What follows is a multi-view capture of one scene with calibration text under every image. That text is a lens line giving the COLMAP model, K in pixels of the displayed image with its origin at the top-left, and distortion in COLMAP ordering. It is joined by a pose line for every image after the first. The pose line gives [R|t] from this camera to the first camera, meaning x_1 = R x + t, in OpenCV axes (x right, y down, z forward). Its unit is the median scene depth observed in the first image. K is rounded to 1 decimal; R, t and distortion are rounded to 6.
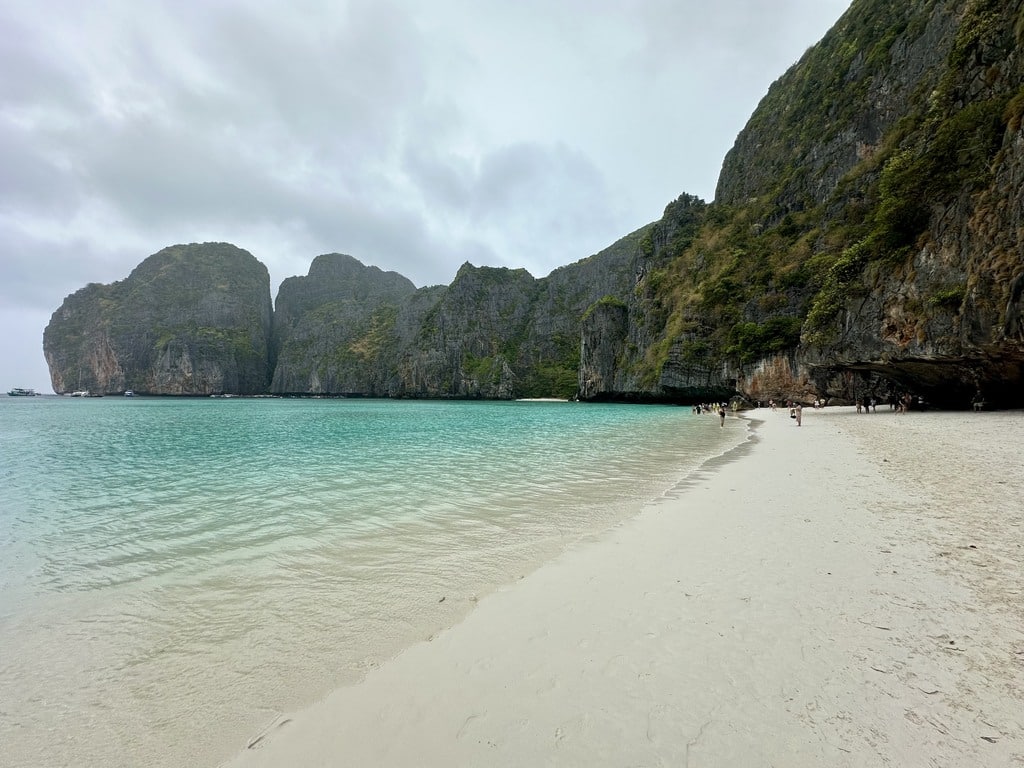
lens RADIAL K [[412.2, 0, 510.9], [0, 412.2, 383.4], [0, 0, 1]] dist [0.001187, 0.000206]
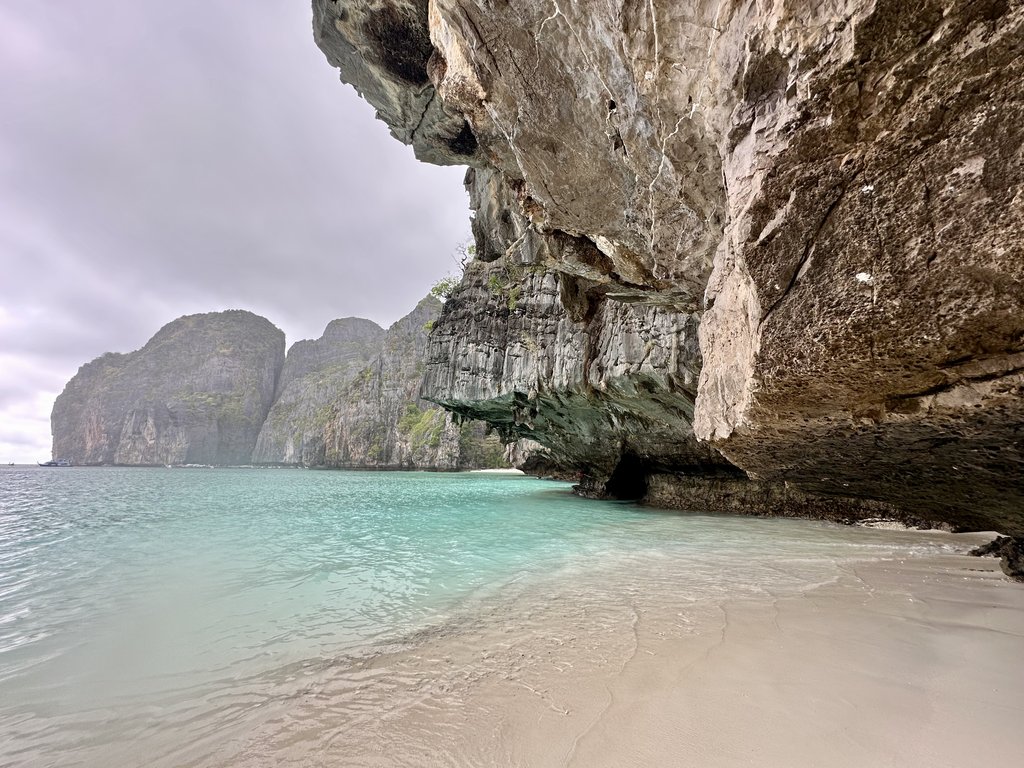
lens RADIAL K [[412.2, 0, 508.9], [0, 412.2, 374.3], [0, 0, 1]] dist [0.001187, 0.000206]
pose [[0.990280, -0.030225, -0.135768, 0.141864], [0.003755, 0.981557, -0.191134, 0.010705], [0.139041, 0.188766, 0.972129, 0.250192]]
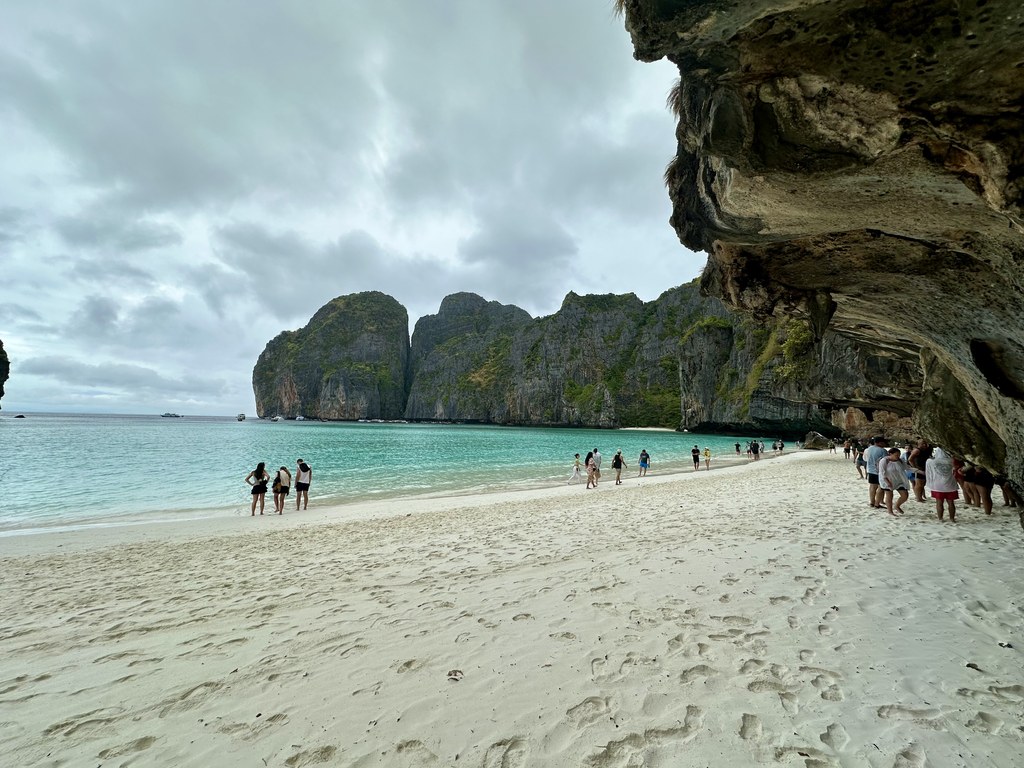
lens RADIAL K [[412.2, 0, 510.1], [0, 412.2, 384.0], [0, 0, 1]] dist [0.001187, 0.000206]
pose [[0.955240, -0.015135, -0.295444, 0.043529], [-0.003438, 0.998055, -0.062246, -0.002696], [0.295812, 0.060475, 0.953330, 0.000420]]
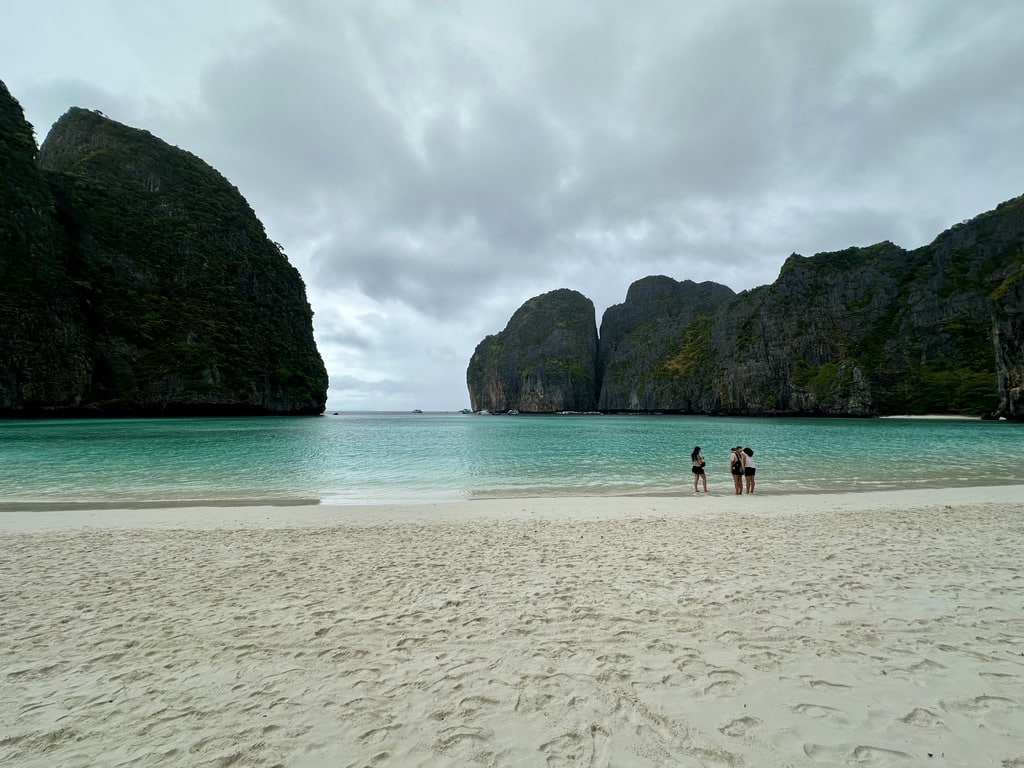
lens RADIAL K [[412.2, 0, 511.6], [0, 412.2, 383.1], [0, 0, 1]] dist [0.001187, 0.000206]
pose [[0.736033, -0.053287, -0.674845, 0.023789], [0.027133, 0.998418, -0.049245, -0.002681], [0.676402, 0.017935, 0.736314, -0.011421]]
